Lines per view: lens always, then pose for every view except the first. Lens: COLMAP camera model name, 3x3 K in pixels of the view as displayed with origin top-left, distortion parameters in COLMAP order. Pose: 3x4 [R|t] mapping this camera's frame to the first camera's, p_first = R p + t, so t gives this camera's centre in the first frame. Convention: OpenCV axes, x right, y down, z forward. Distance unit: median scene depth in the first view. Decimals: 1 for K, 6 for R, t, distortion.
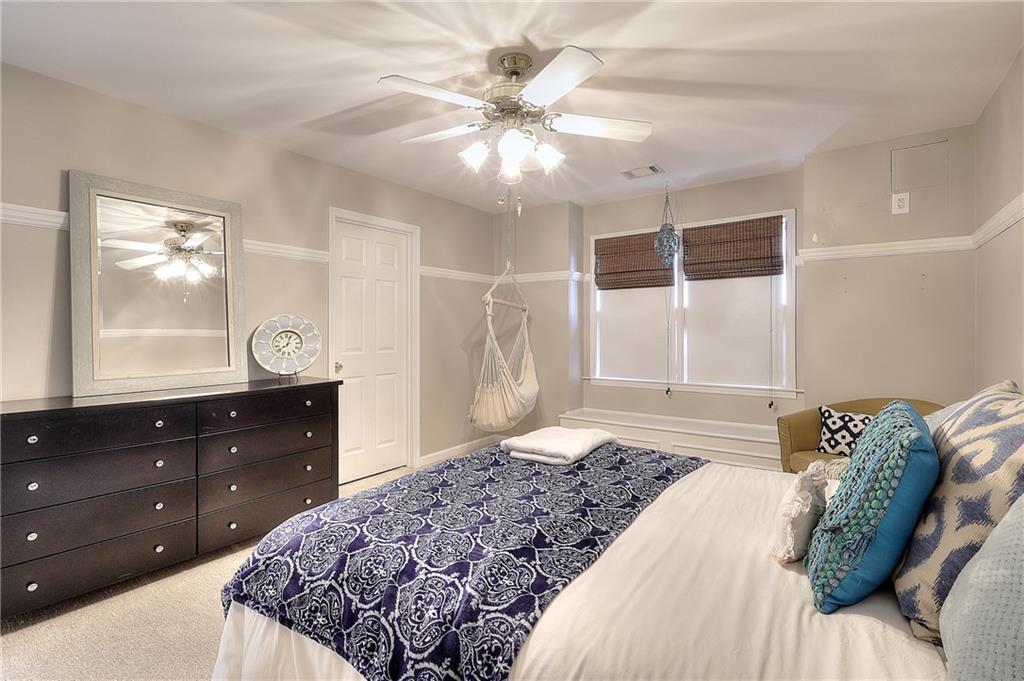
lens RADIAL K [[475.3, 0, 514.5], [0, 475.3, 333.8], [0, 0, 1]] dist [-0.012778, 0.002144]
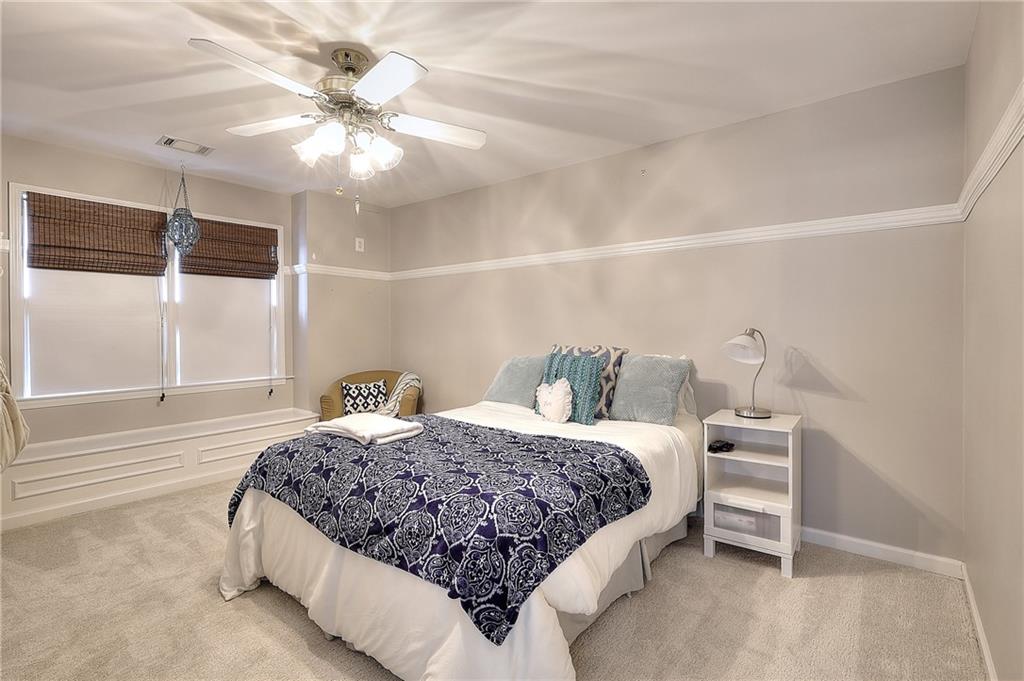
lens RADIAL K [[475.3, 0, 514.5], [0, 475.3, 338.1], [0, 0, 1]] dist [-0.012778, 0.002144]
pose [[0.041334, -0.018905, 0.998967, -0.582259], [0.007011, 0.999802, 0.018631, 0.001272], [-0.999121, 0.006233, 0.041458, 0.359448]]
